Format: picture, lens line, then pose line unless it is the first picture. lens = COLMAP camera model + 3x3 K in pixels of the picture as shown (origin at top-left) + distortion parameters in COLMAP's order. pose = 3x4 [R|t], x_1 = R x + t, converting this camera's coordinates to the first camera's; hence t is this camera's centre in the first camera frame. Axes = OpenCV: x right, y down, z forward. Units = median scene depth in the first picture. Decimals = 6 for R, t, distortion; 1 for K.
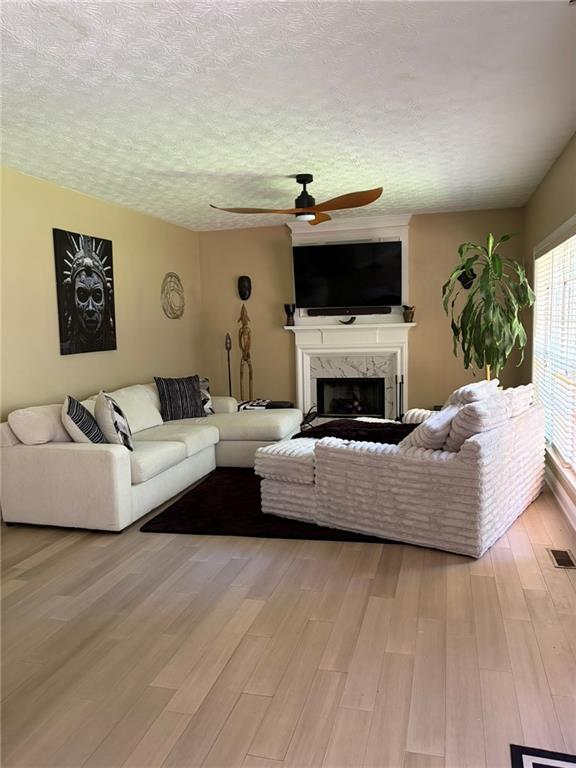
lens RADIAL K [[582.4, 0, 284.7], [0, 582.4, 410.0], [0, 0, 1]] dist [0.055510, -0.059615]
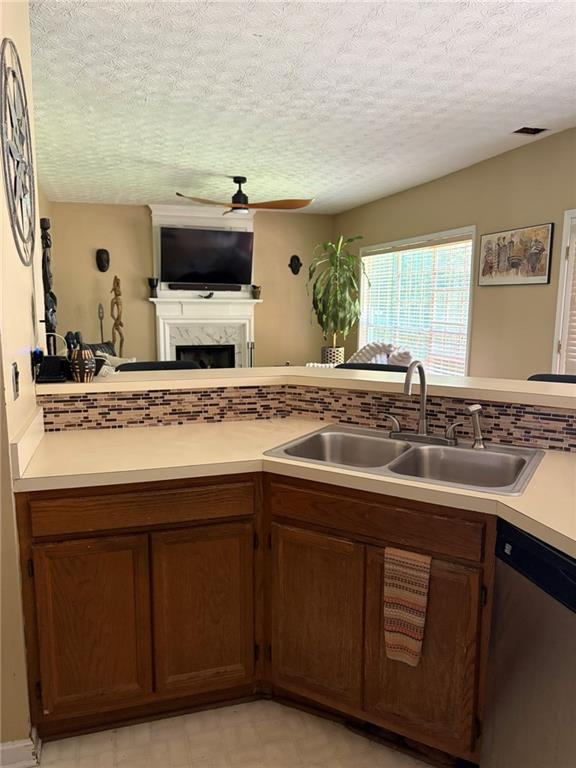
lens RADIAL K [[582.4, 0, 294.9], [0, 582.4, 395.3], [0, 0, 1]] dist [0.055510, -0.059615]
pose [[0.838819, -0.058034, 0.541308, -0.387170], [0.051326, 0.998303, 0.027494, 0.022881], [-0.541985, 0.004720, 0.840375, -0.074082]]
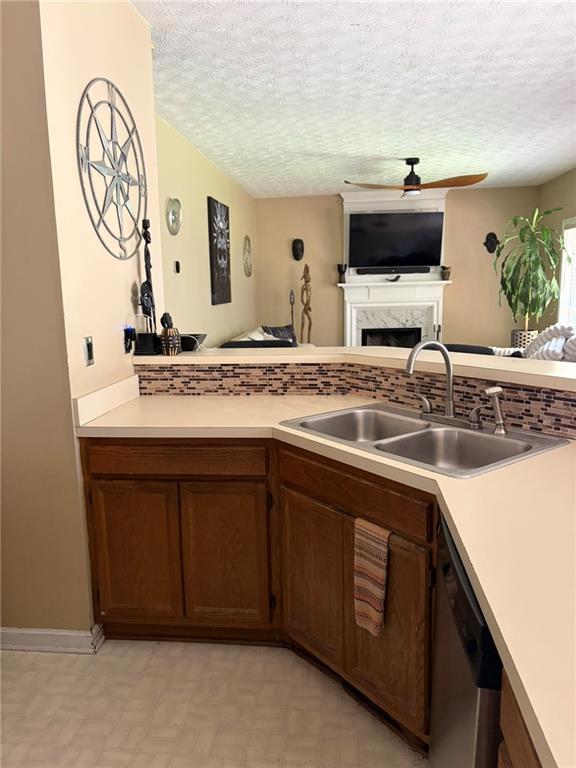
lens RADIAL K [[582.4, 0, 286.1], [0, 582.4, 389.3], [0, 0, 1]] dist [0.055510, -0.059615]
pose [[0.986513, -0.024219, 0.161884, -0.300406], [0.019832, 0.999392, 0.028660, 0.031026], [-0.162480, -0.025063, 0.986394, -0.129799]]
